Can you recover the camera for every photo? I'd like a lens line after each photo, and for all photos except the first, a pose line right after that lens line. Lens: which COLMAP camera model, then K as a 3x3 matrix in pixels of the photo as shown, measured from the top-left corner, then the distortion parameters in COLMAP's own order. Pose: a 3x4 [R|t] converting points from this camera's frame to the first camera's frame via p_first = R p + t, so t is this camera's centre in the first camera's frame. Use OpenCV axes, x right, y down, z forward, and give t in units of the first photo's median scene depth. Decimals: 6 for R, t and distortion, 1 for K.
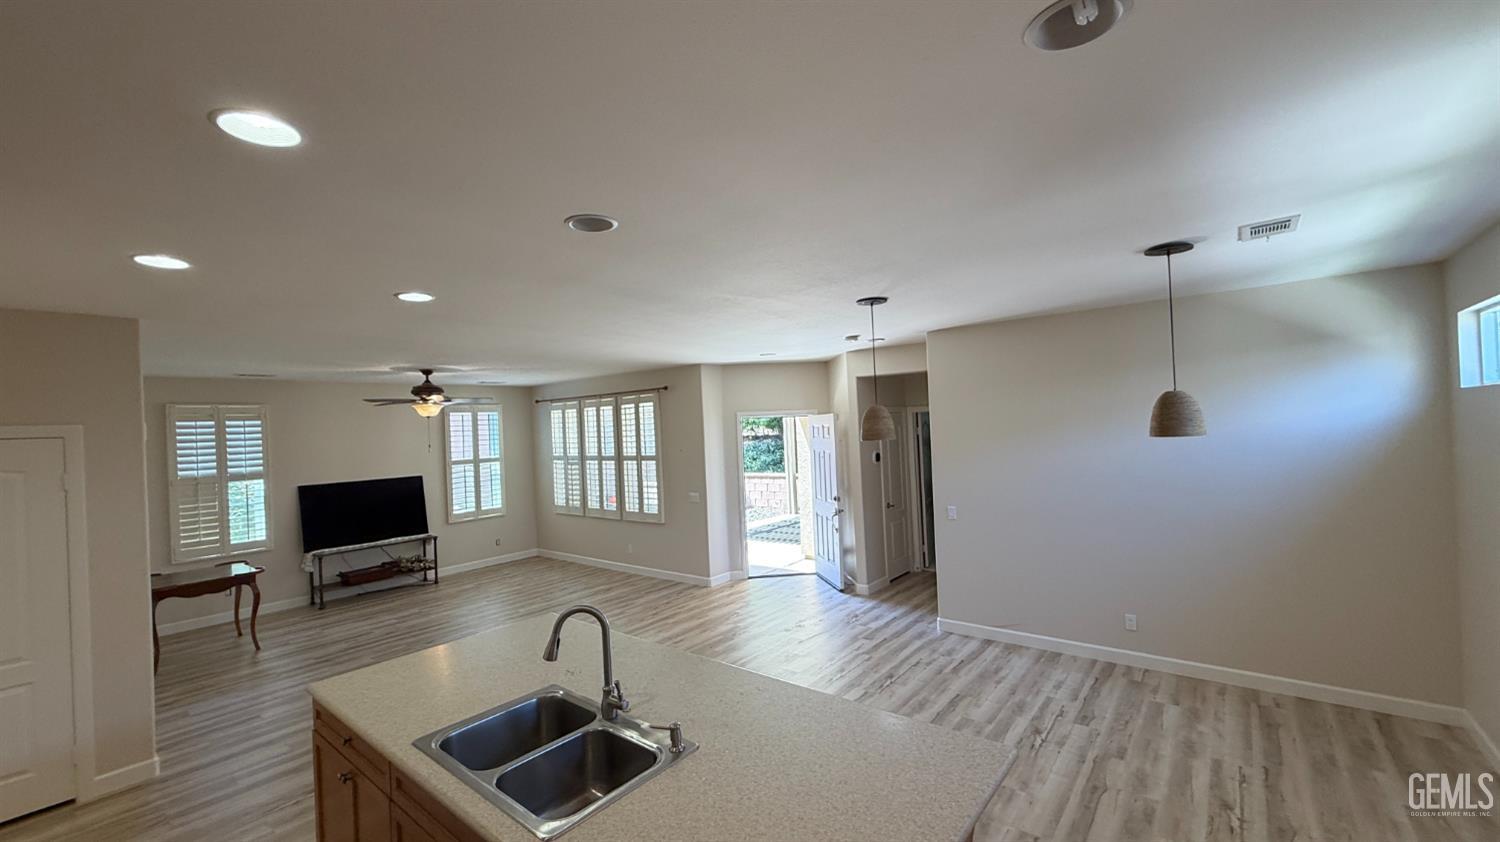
lens RADIAL K [[597.0, 0, 747.9], [0, 597.0, 425.0], [0, 0, 1]] dist [0.000837, -0.000251]
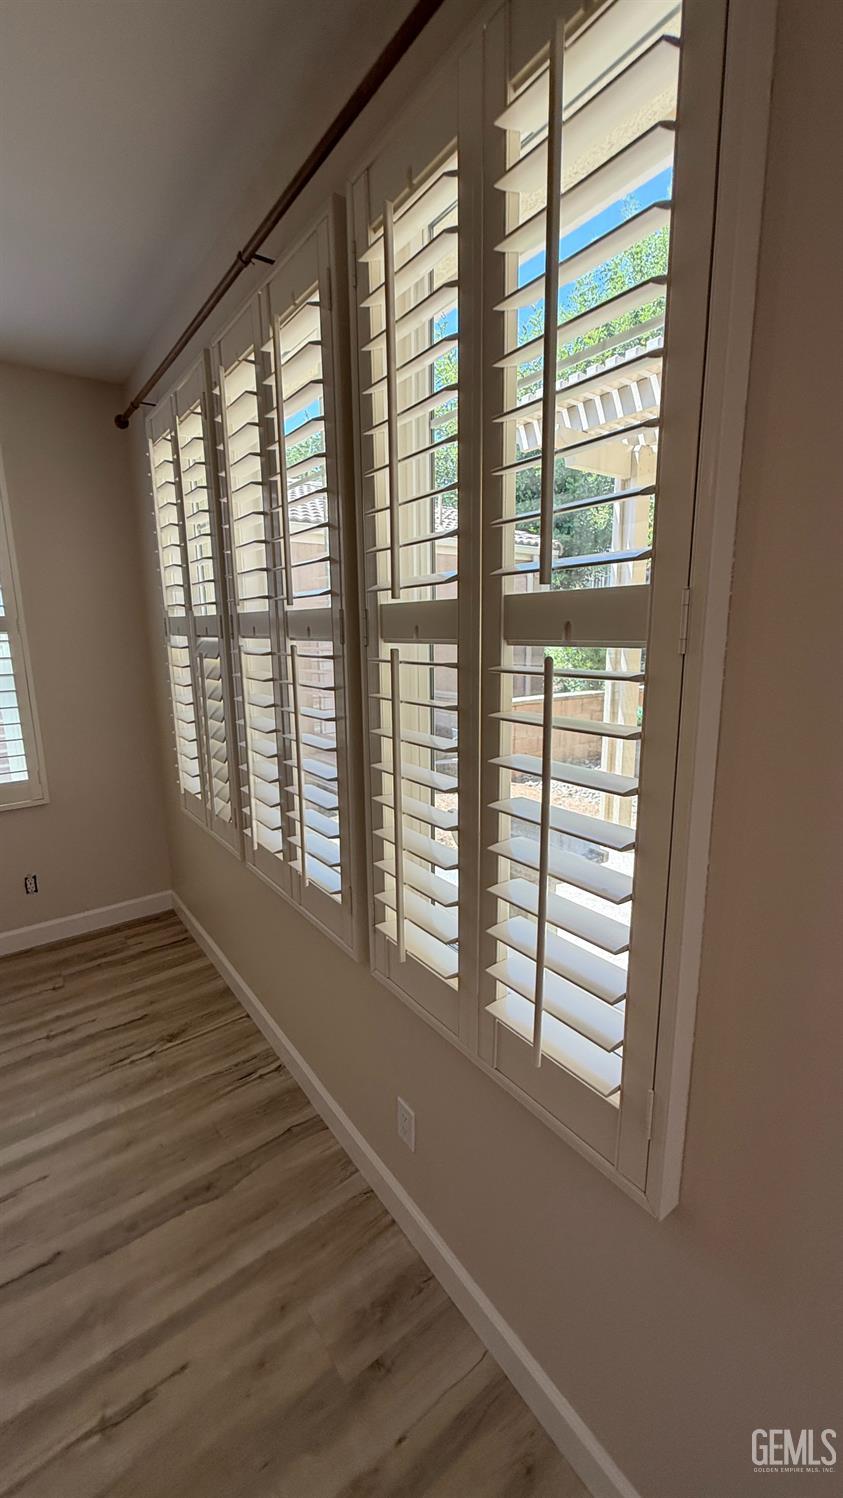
lens RADIAL K [[596.2, 0, 421.5], [0, 596.2, 749.0], [0, 0, 1]] dist [0.000837, -0.000251]
pose [[0.967992, 0.081928, -0.237234, -0.164359], [-0.030190, 0.976366, 0.214003, 0.056215], [0.249160, -0.199991, 0.947588, 0.883905]]
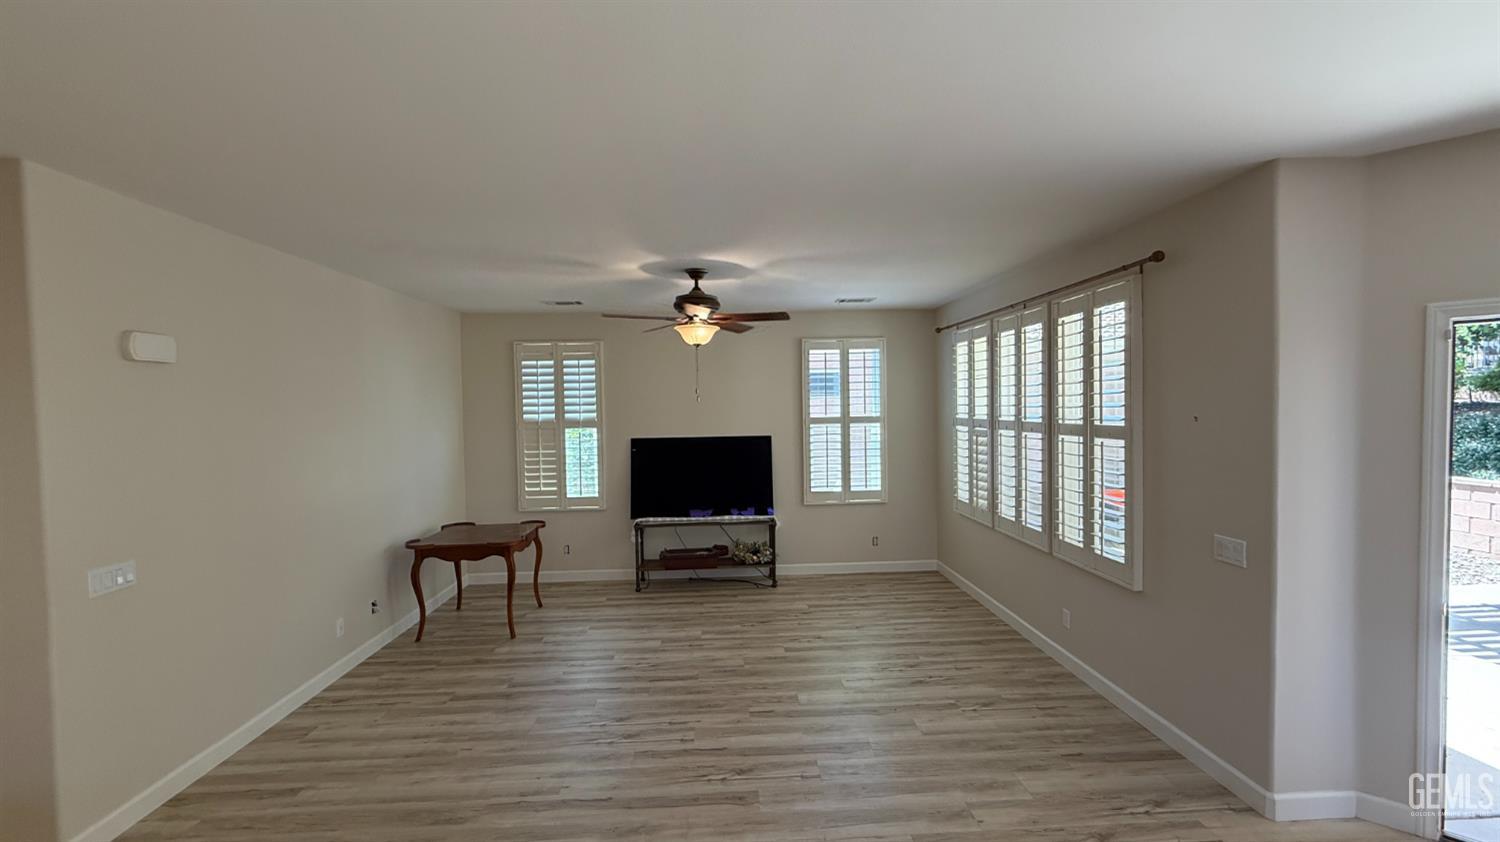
lens RADIAL K [[597.0, 0, 747.9], [0, 597.0, 425.0], [0, 0, 1]] dist [0.000837, -0.000251]
pose [[0.666053, 0.055658, -0.743825, -0.018904], [-0.008716, 0.997725, 0.066852, 0.023577], [0.745853, -0.038044, 0.665023, 0.515937]]
